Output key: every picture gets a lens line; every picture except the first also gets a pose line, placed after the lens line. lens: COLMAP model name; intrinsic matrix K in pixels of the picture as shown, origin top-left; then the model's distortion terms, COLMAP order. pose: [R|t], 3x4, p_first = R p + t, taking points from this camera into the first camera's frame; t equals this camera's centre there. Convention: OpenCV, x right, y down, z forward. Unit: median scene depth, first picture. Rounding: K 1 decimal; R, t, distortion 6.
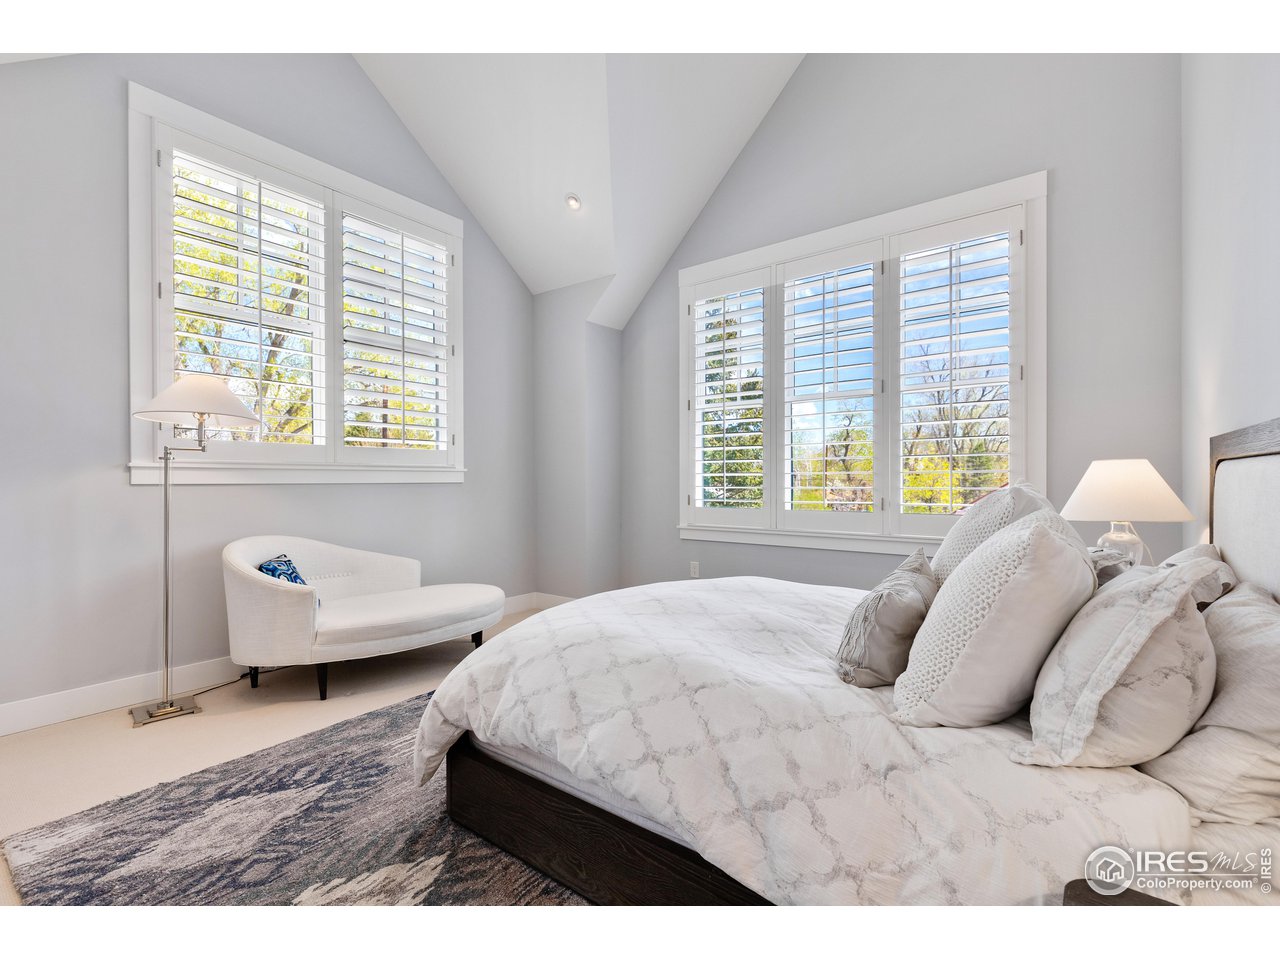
lens RADIAL K [[582.3, 0, 637.1], [0, 582.3, 480.5], [0, 0, 1]] dist [0.004917, 0.000951]
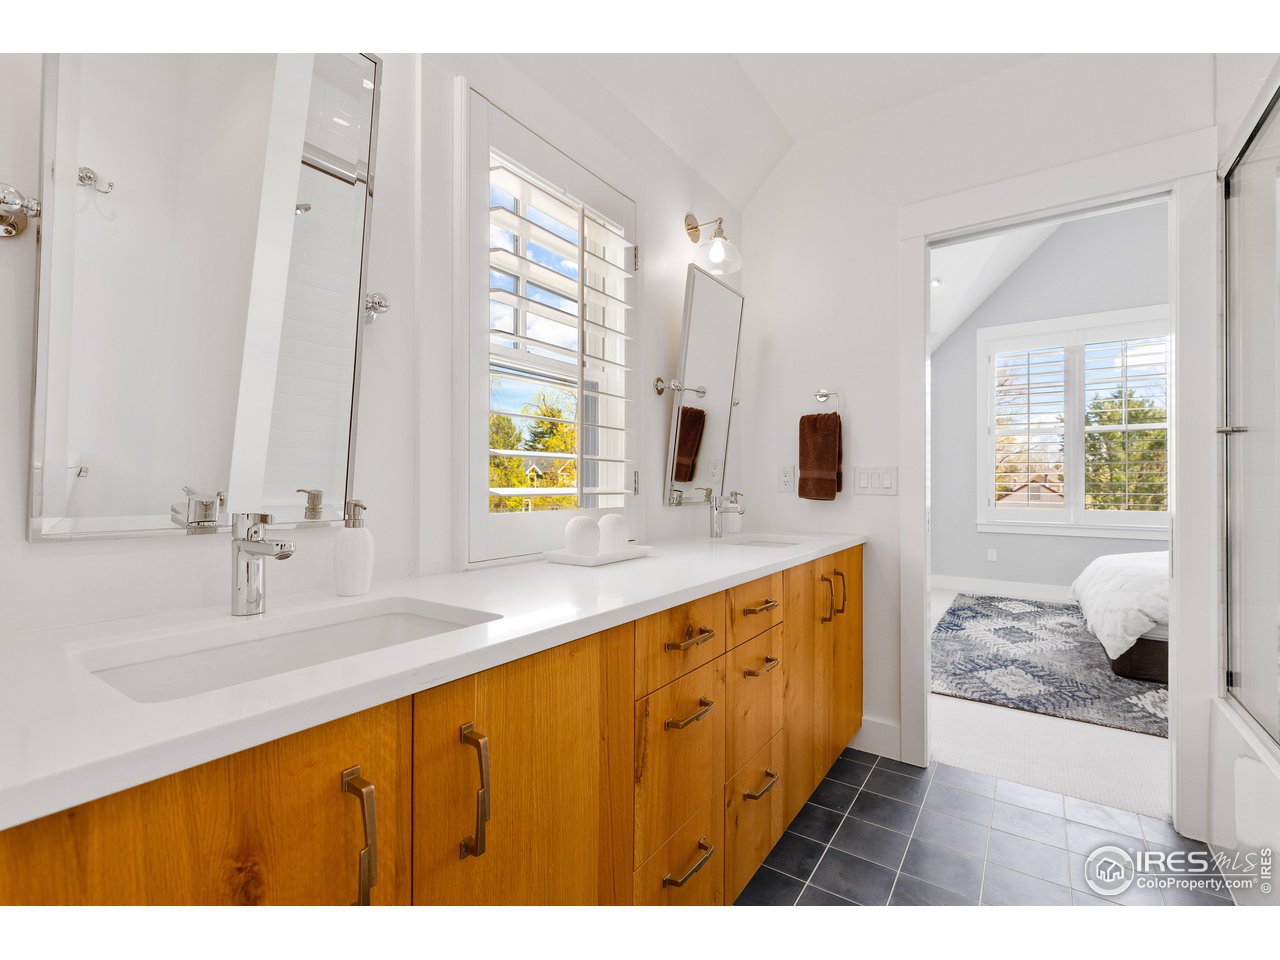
lens RADIAL K [[582.3, 0, 641.8], [0, 582.3, 478.1], [0, 0, 1]] dist [0.004917, 0.000951]
pose [[0.998207, 0.010902, 0.058862, -1.770631], [-0.009726, 0.999748, -0.020223, 0.028265], [-0.059067, 0.019615, 0.998061, -0.638067]]
